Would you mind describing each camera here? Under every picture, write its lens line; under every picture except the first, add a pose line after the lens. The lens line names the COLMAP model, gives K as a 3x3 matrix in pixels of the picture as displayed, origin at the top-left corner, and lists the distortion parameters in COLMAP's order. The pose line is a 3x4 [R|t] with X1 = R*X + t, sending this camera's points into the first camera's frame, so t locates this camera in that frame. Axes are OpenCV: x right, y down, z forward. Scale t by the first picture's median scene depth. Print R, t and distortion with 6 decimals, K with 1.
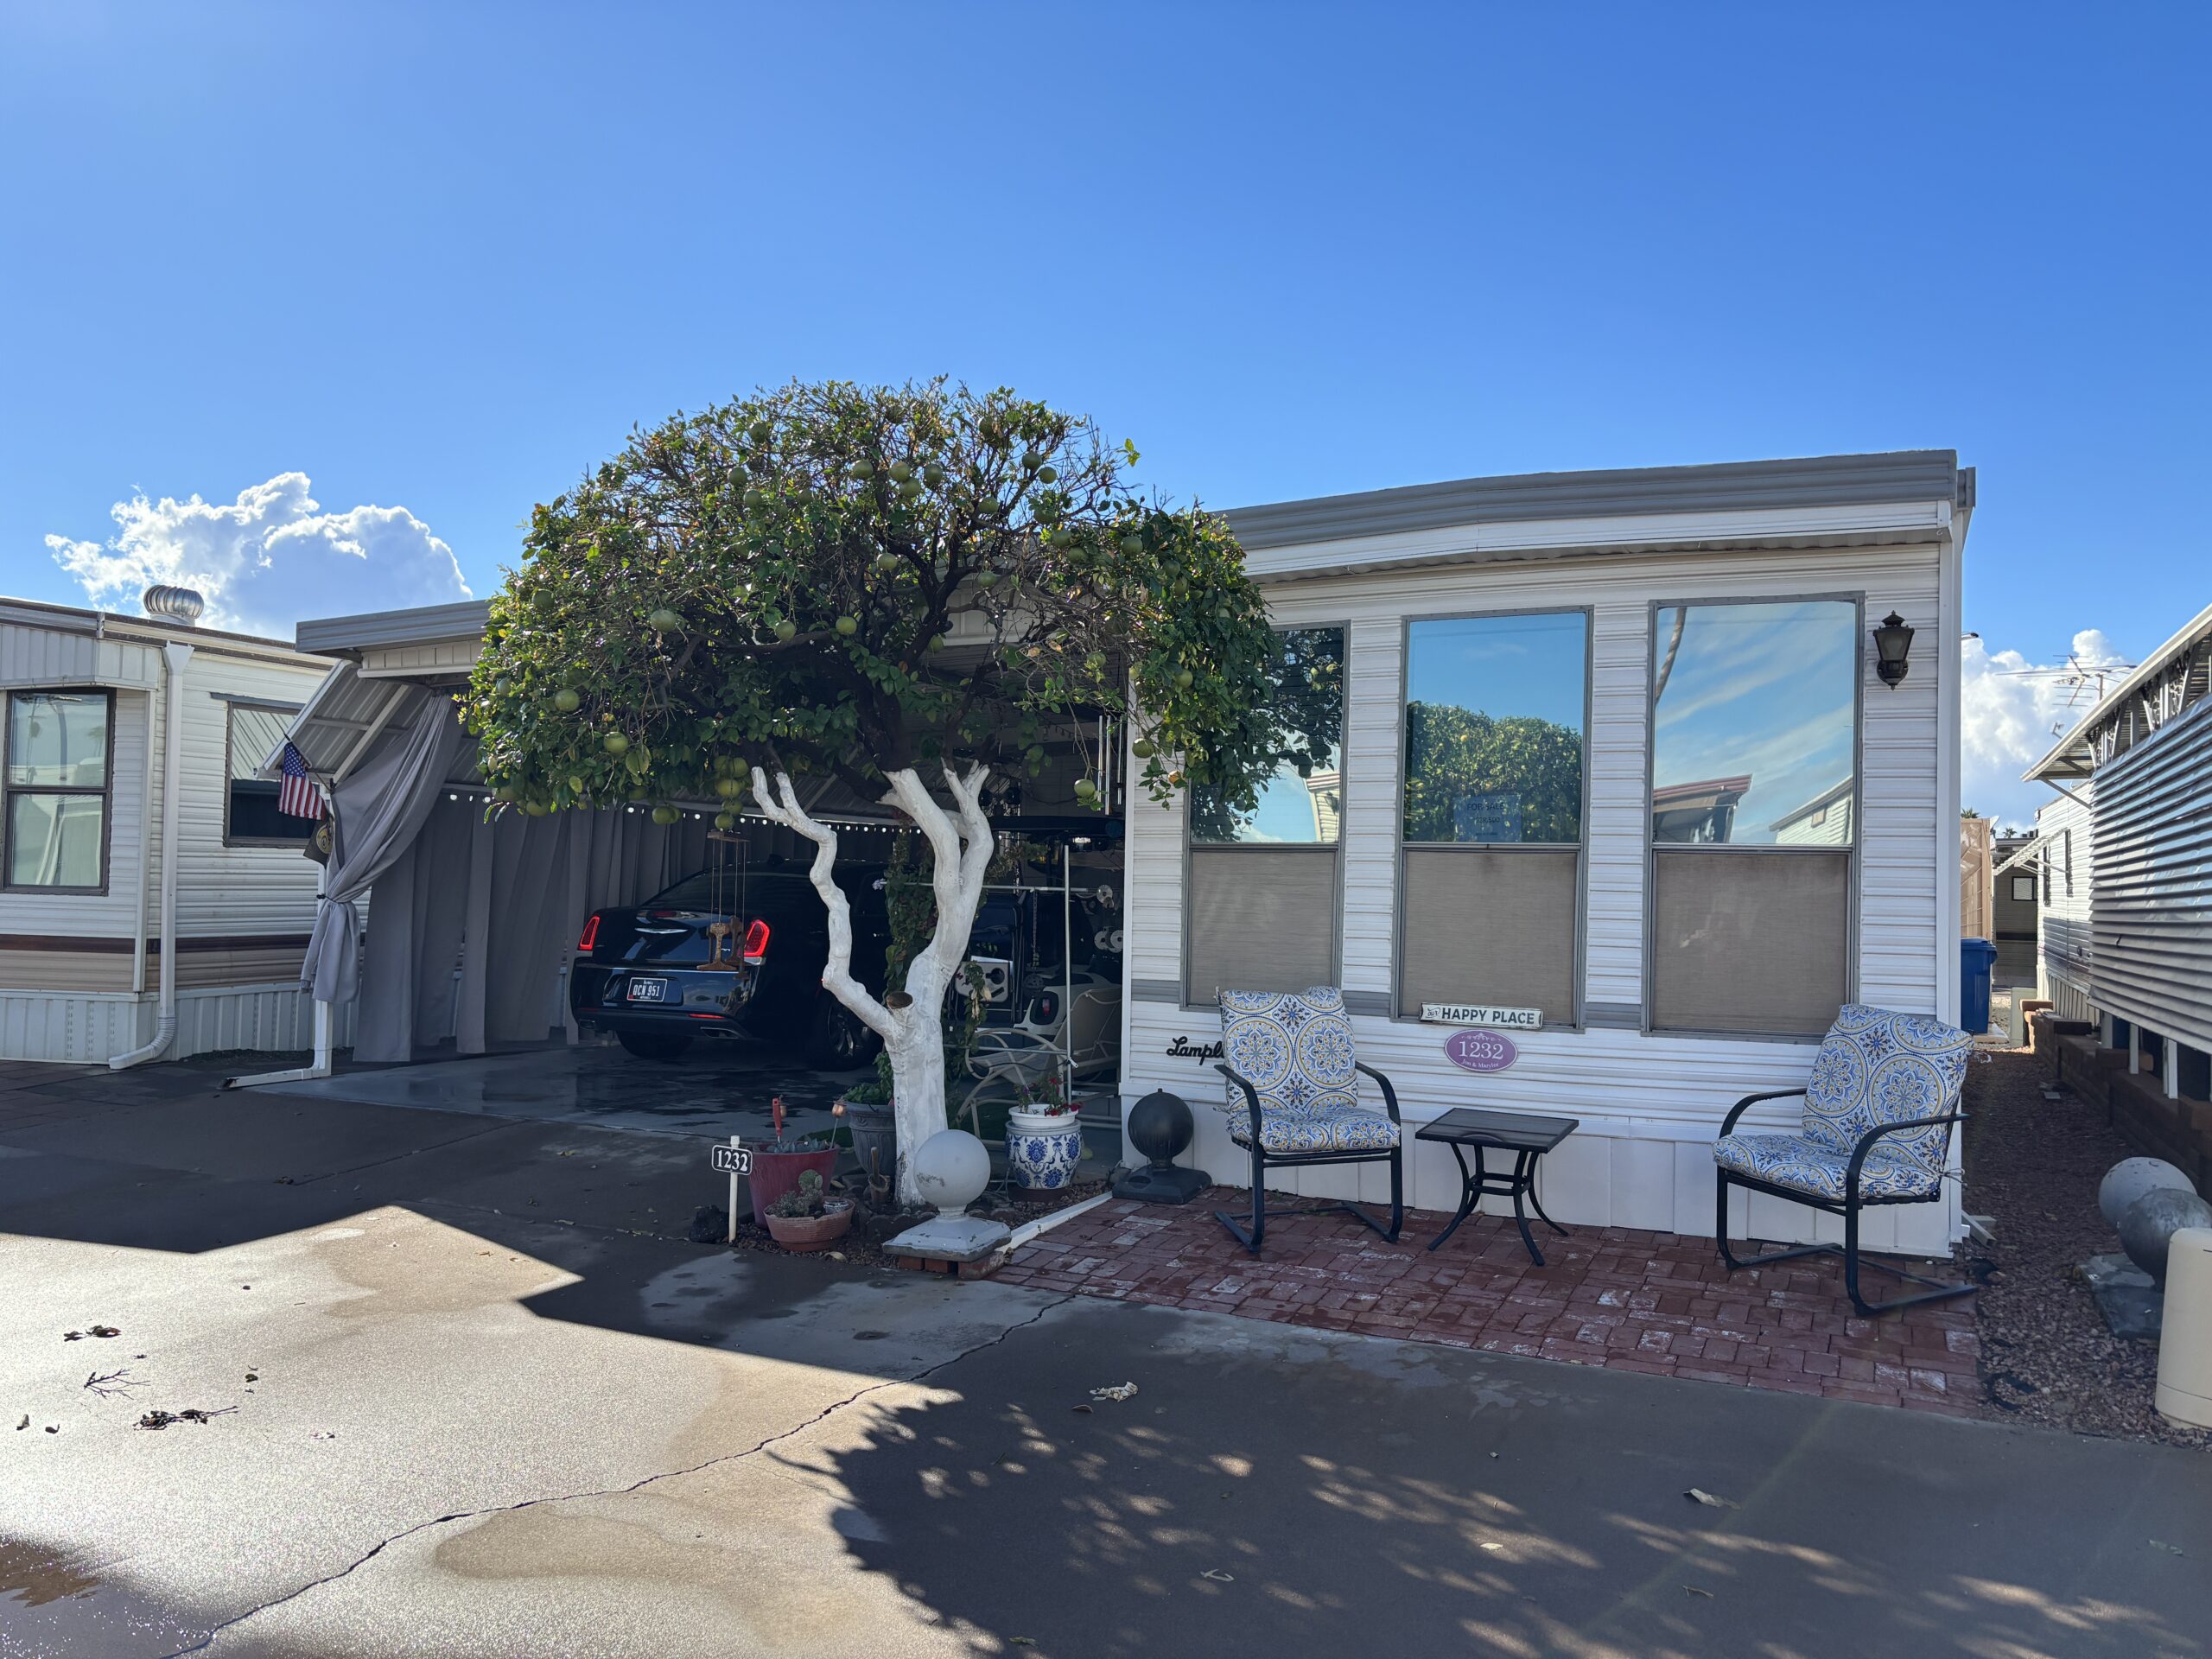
lens RADIAL K [[1676.5, 0, 1108.4], [0, 1676.5, 838.2], [0, 0, 1]] dist [0.053416, -0.056456]
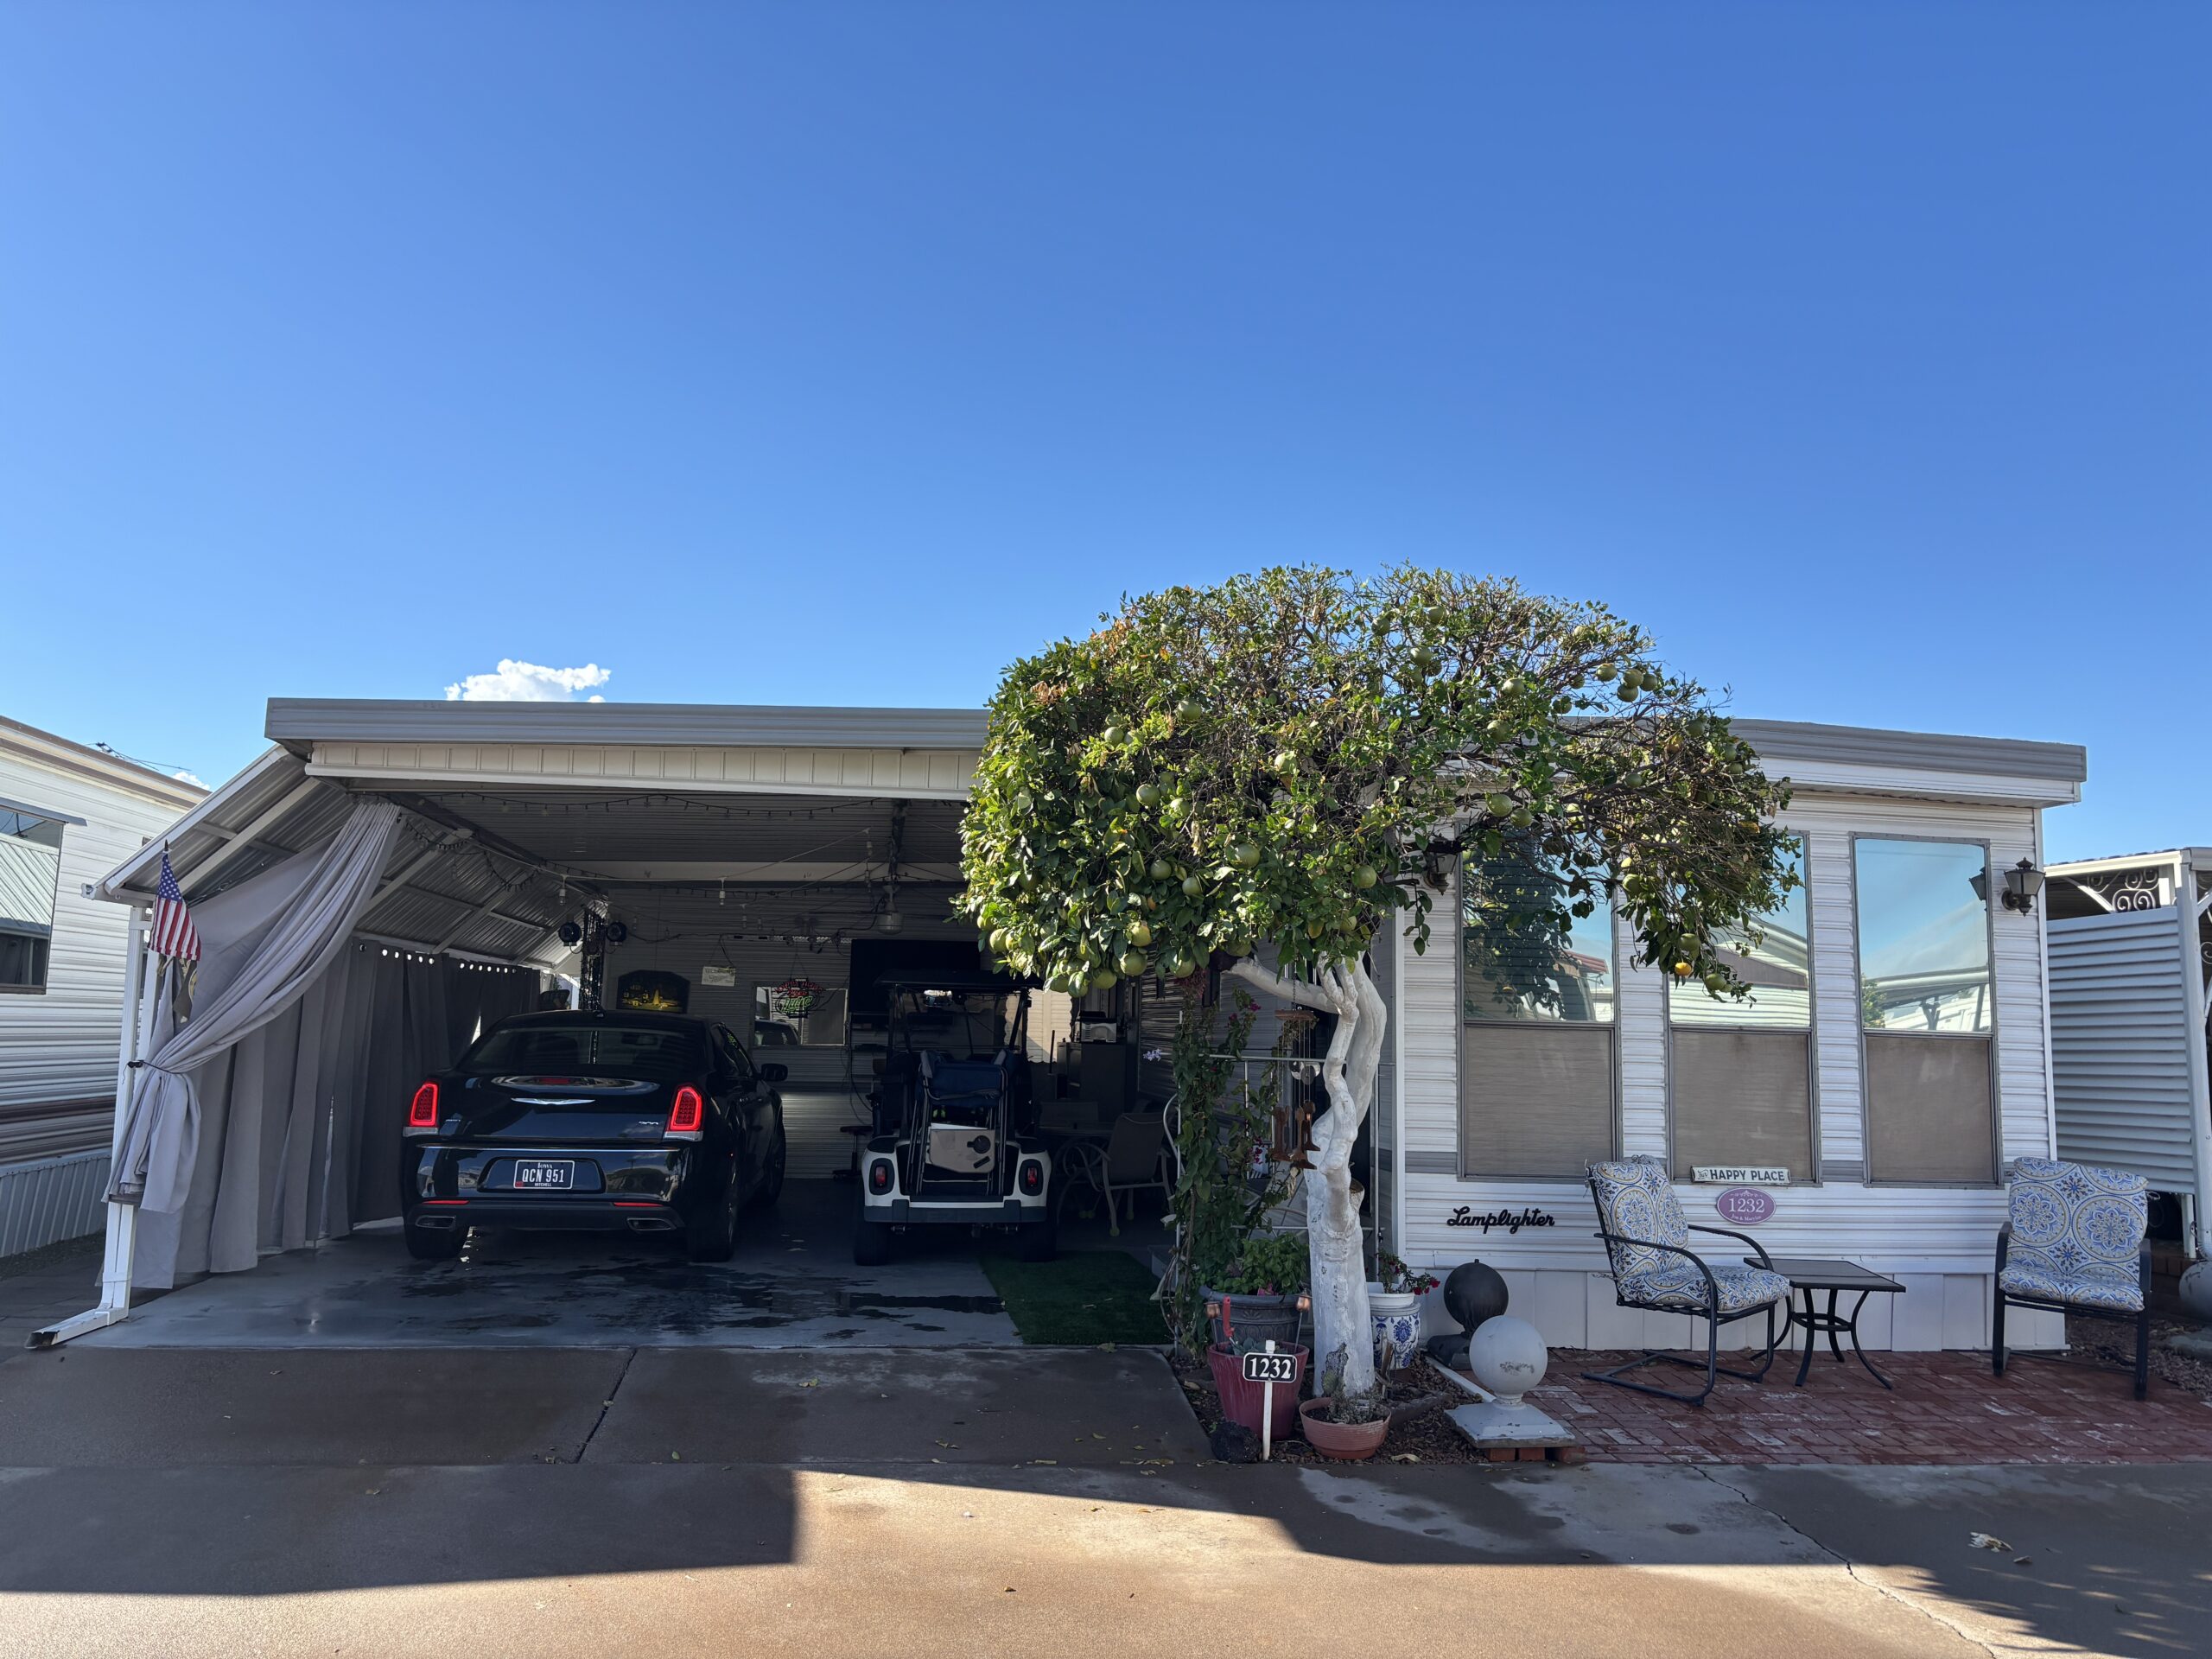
lens RADIAL K [[1676.5, 0, 1114.8], [0, 1676.5, 833.2], [0, 0, 1]] dist [0.053416, -0.056456]
pose [[0.838910, 0.067568, 0.540061, -0.804412], [-0.025051, 0.996006, -0.085699, -0.019347], [-0.543694, 0.058365, 0.837252, 0.251105]]
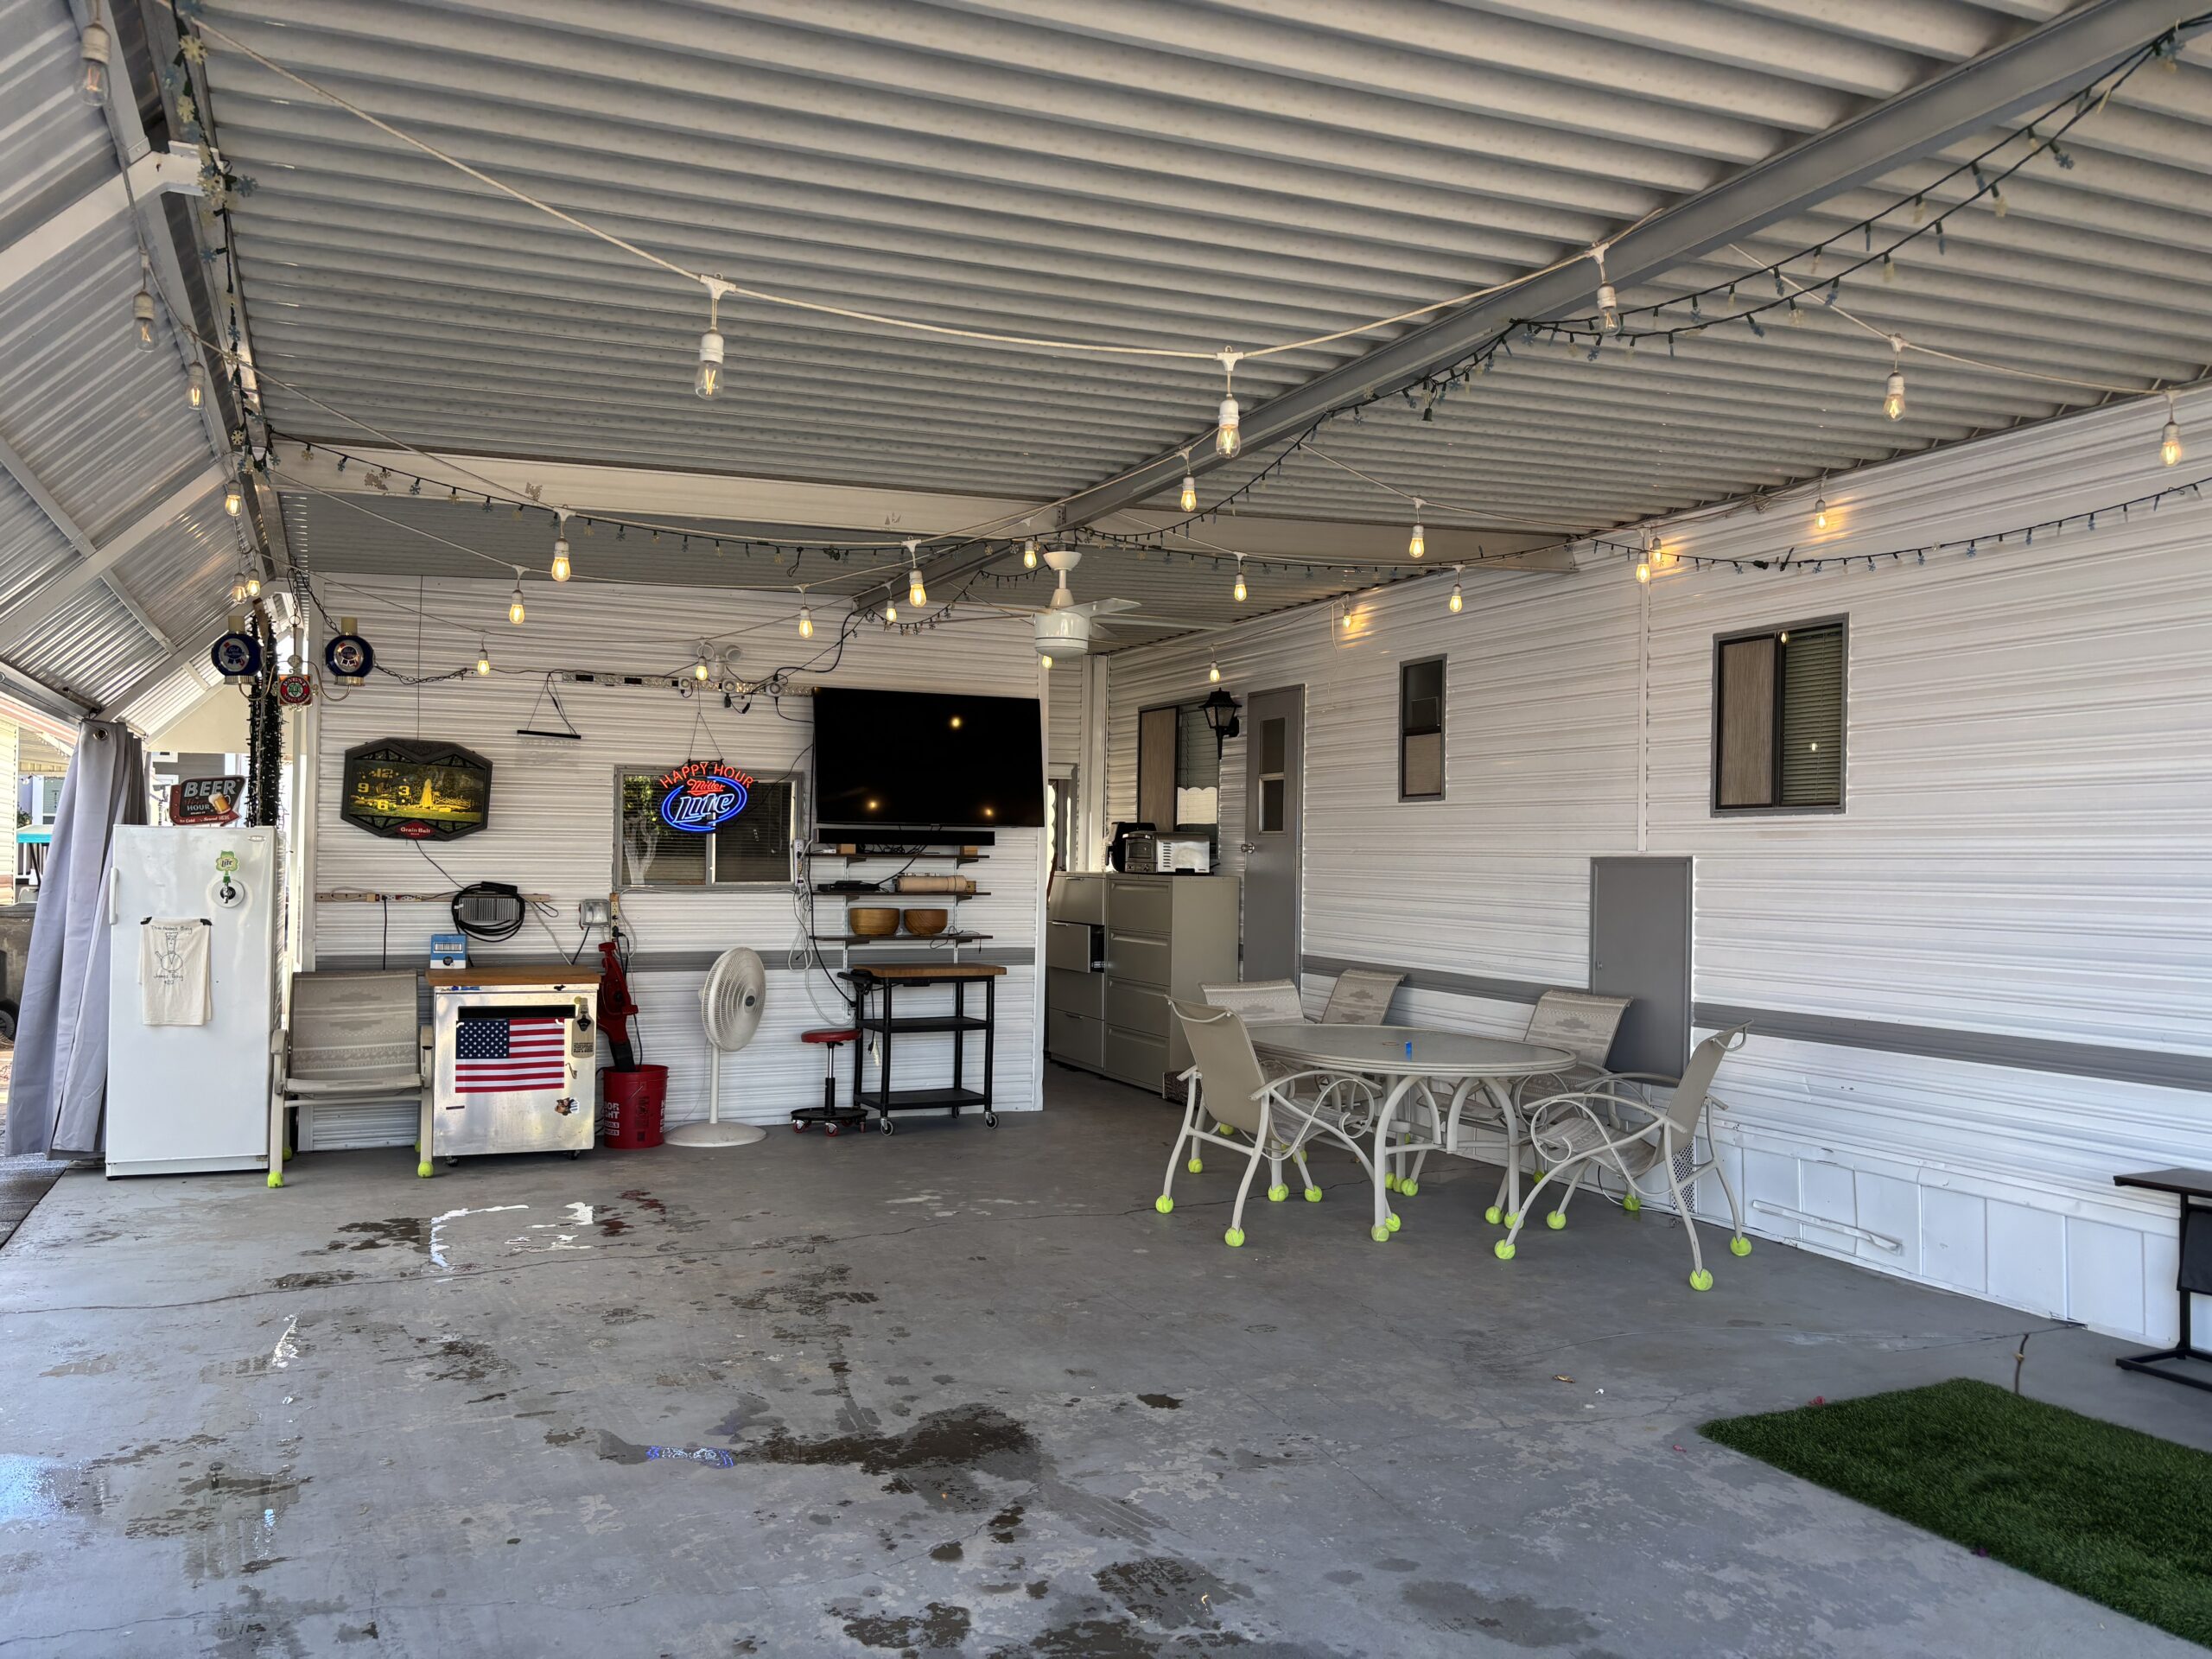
lens RADIAL K [[1676.5, 0, 1112.0], [0, 1676.5, 839.0], [0, 0, 1]] dist [0.053416, -0.056456]
pose [[0.652935, 0.000692, 0.757414, -0.642058], [-0.024108, 0.999512, 0.019869, 0.019508], [-0.757030, -0.031232, 0.652633, 1.414741]]
